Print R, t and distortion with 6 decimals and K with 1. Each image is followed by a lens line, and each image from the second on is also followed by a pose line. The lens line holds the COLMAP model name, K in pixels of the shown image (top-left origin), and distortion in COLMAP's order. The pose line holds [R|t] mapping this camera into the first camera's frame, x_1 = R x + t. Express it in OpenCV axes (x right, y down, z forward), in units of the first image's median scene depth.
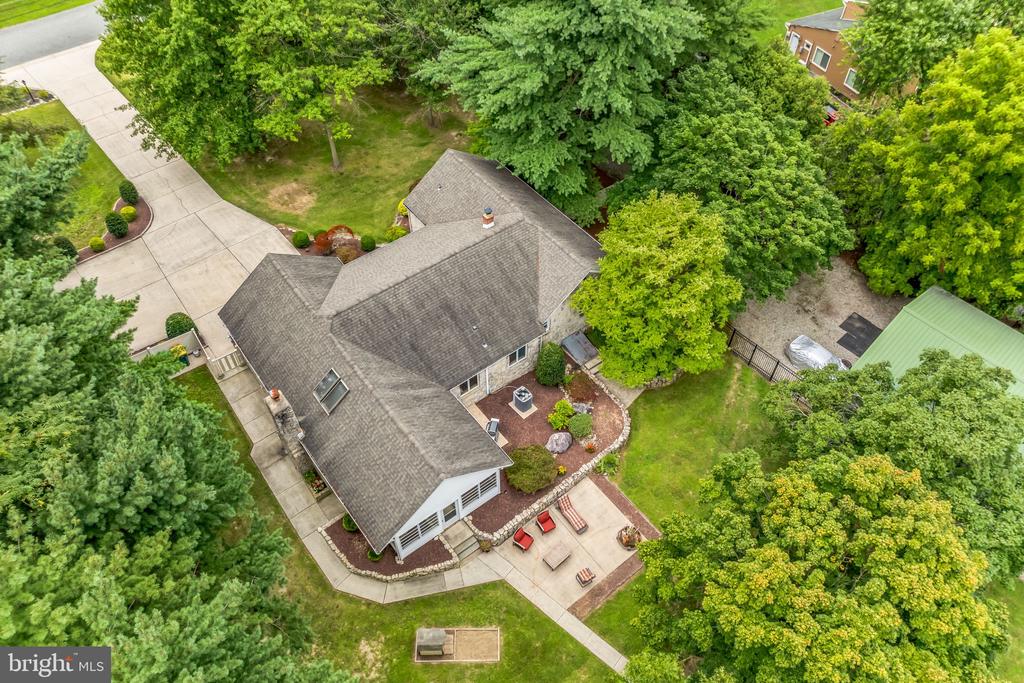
lens RADIAL K [[724.8, 0, 513.9], [0, 724.8, 338.0], [0, 0, 1]] dist [-0.043470, 0.017999]
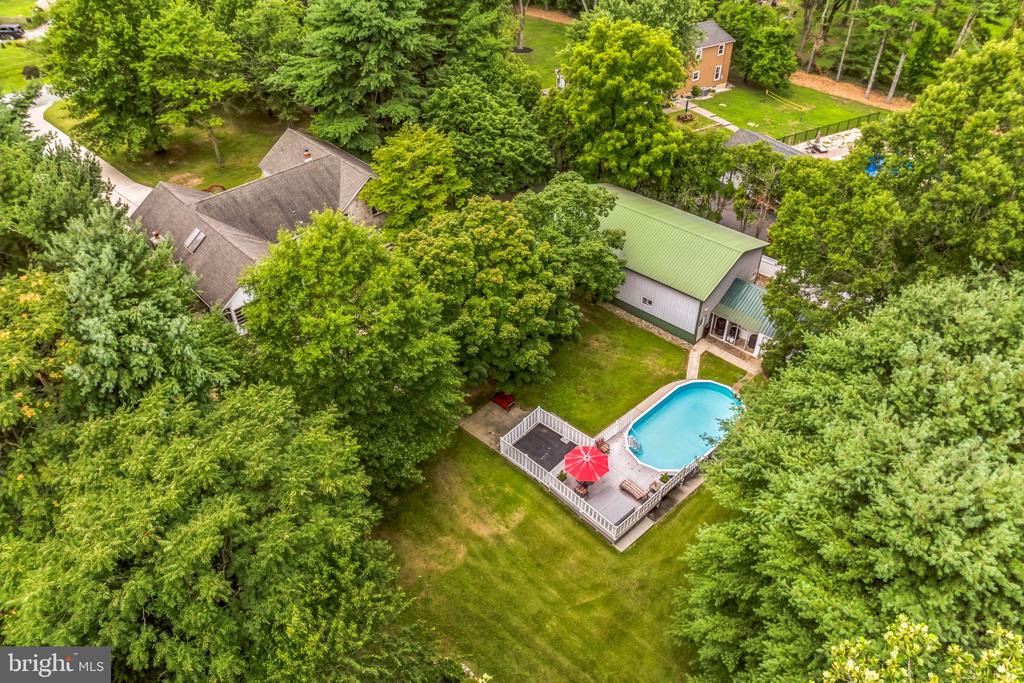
lens RADIAL K [[724.8, 0, 510.5], [0, 724.8, 346.4], [0, 0, 1]] dist [-0.043470, 0.017999]
pose [[0.995258, -0.069450, 0.068102, 0.259756], [0.080591, 0.980804, -0.177562, 0.533902], [-0.054463, 0.182209, 0.981750, -0.446550]]
